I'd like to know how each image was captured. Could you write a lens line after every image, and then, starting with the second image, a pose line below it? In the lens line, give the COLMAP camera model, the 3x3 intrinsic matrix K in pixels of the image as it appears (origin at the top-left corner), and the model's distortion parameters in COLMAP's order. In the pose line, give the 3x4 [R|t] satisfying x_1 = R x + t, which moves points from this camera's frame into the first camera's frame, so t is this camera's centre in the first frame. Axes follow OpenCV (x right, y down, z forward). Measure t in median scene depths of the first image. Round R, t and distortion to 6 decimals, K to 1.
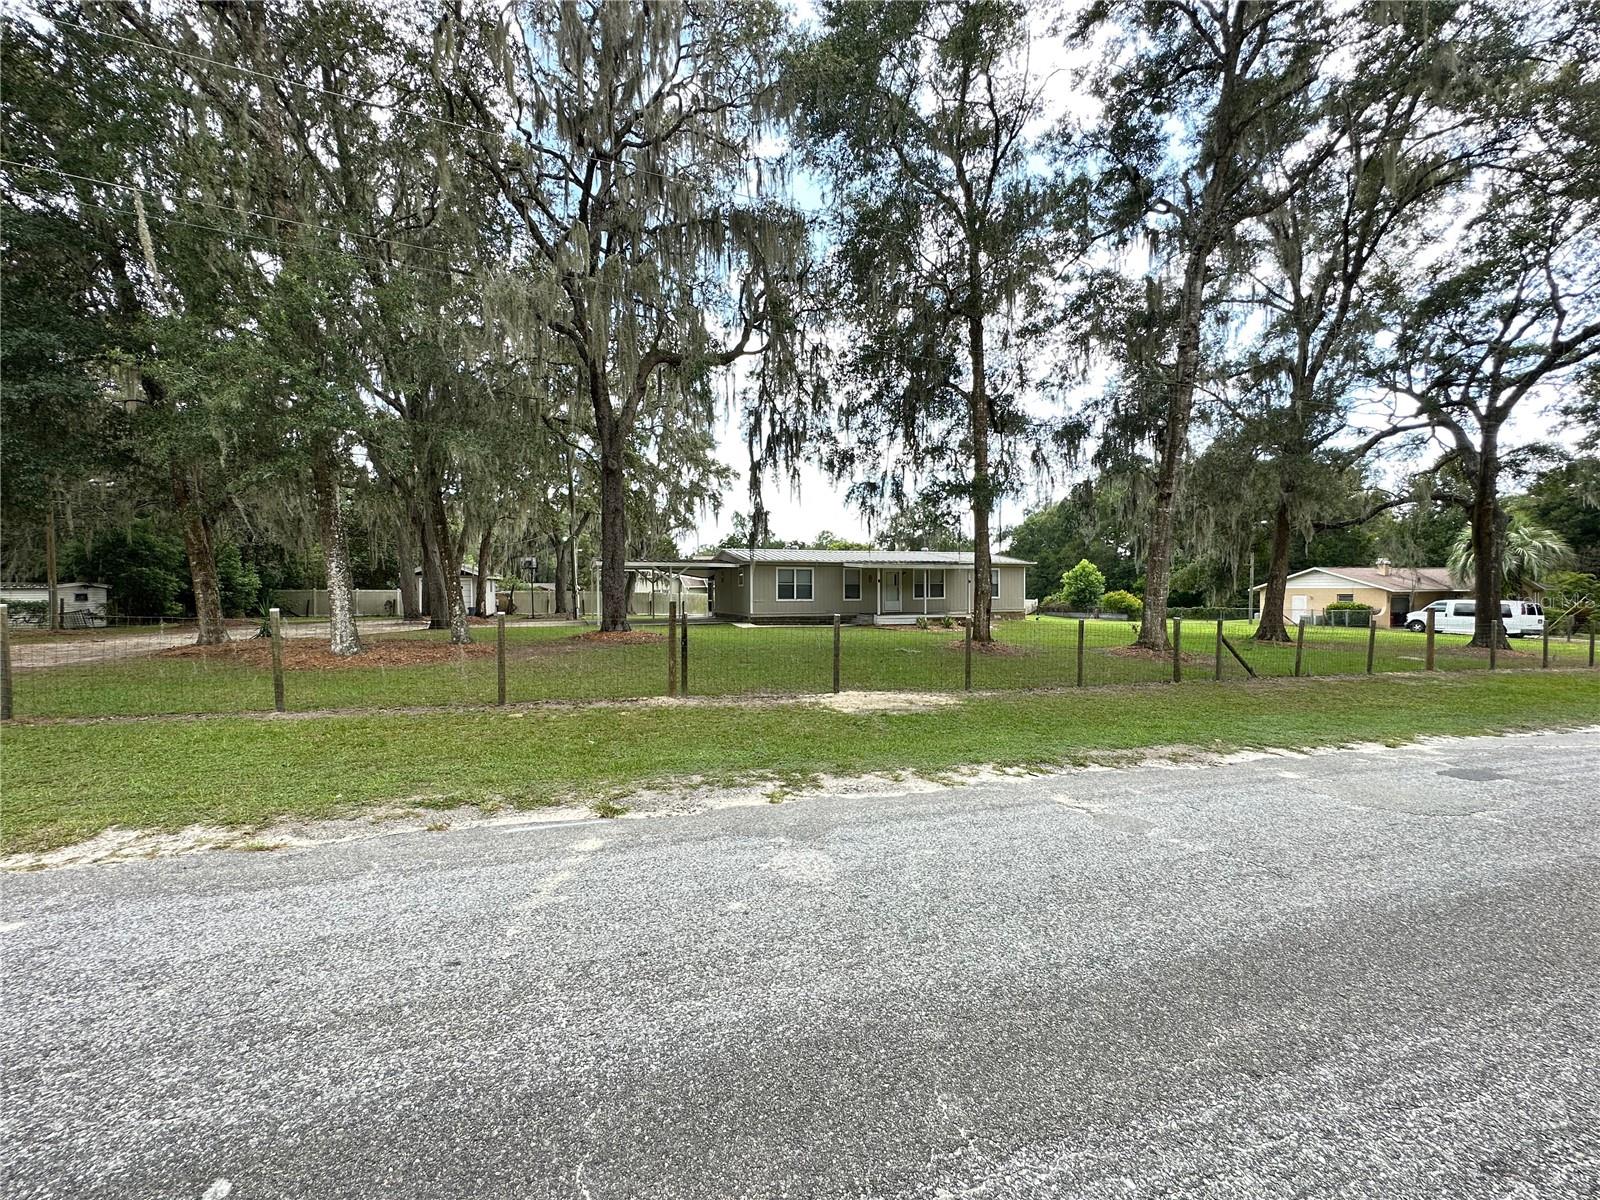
lens RADIAL K [[638.5, 0, 801.3], [0, 638.5, 595.2], [0, 0, 1]] dist [-0.002726, 0.000845]
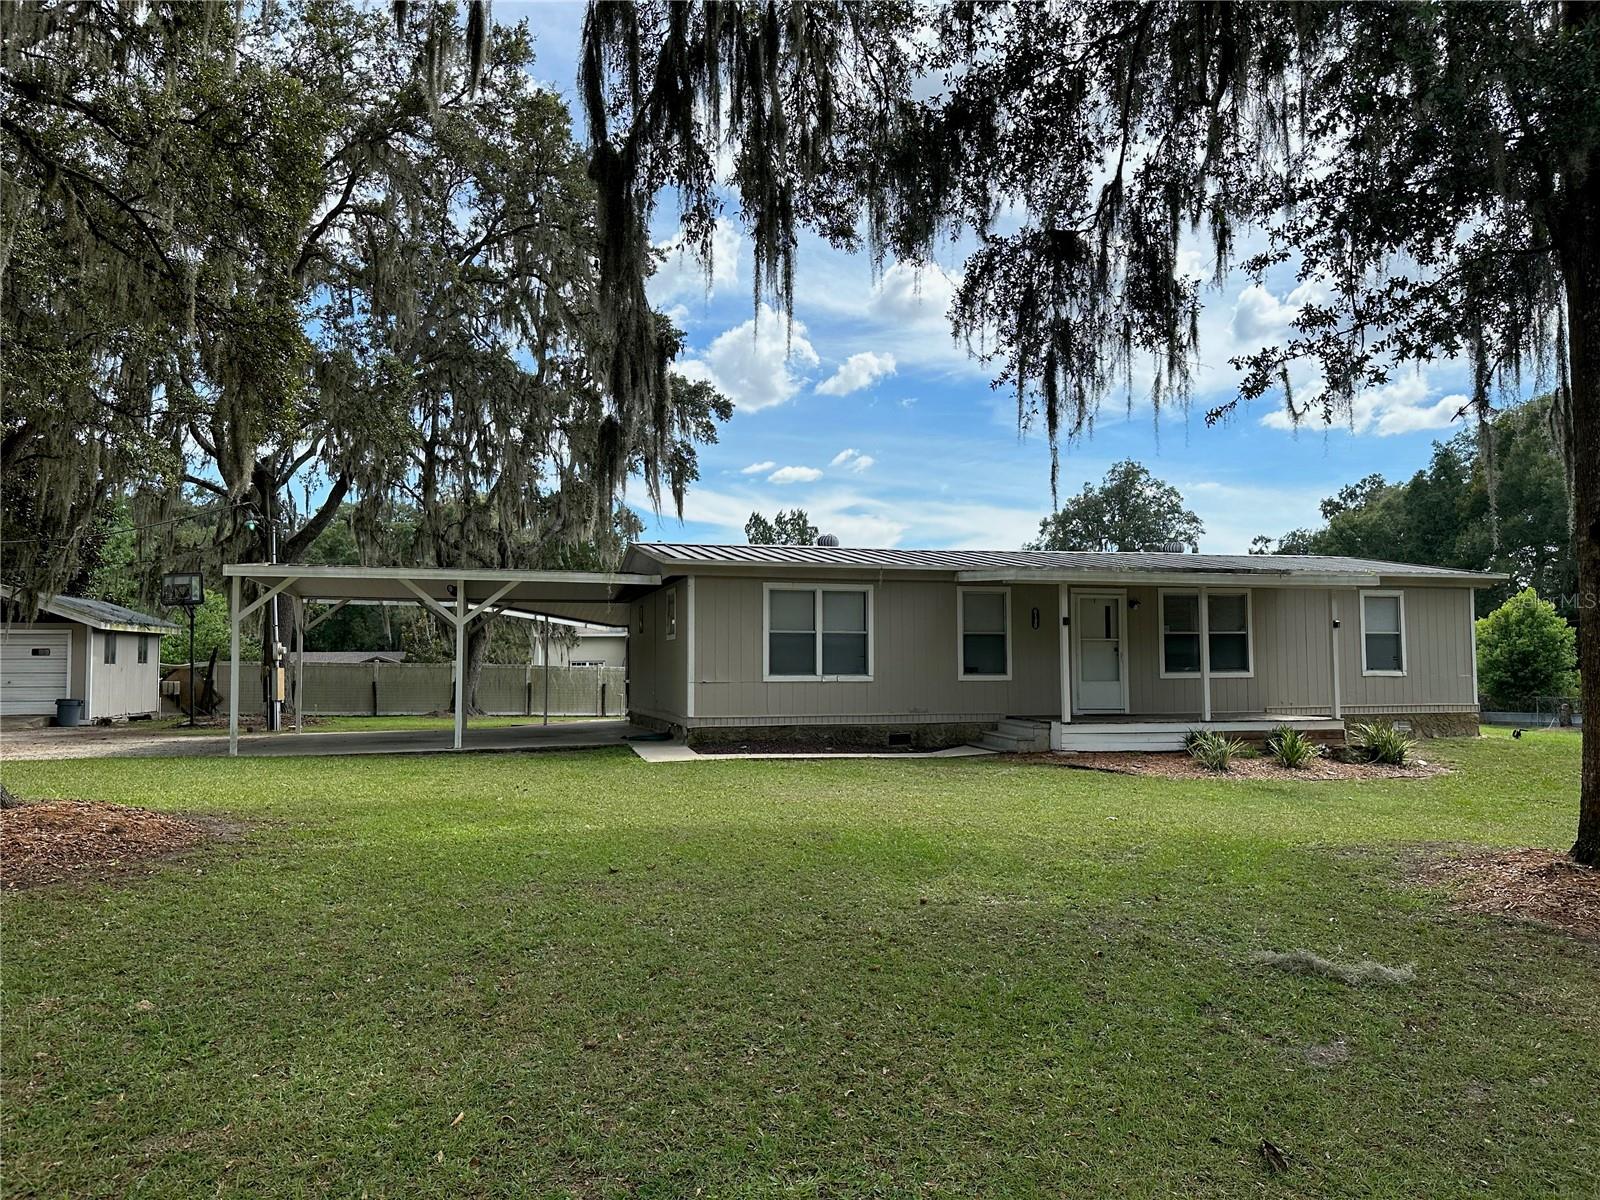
lens RADIAL K [[1121.6, 0, 799.0], [0, 1121.6, 603.9], [0, 0, 1]] dist [0.012232, 0.000480]
pose [[0.996824, -0.005212, -0.079470, 0.028755], [0.000107, 0.997943, -0.064109, 0.006287], [0.079640, 0.063897, 0.994774, 0.404728]]
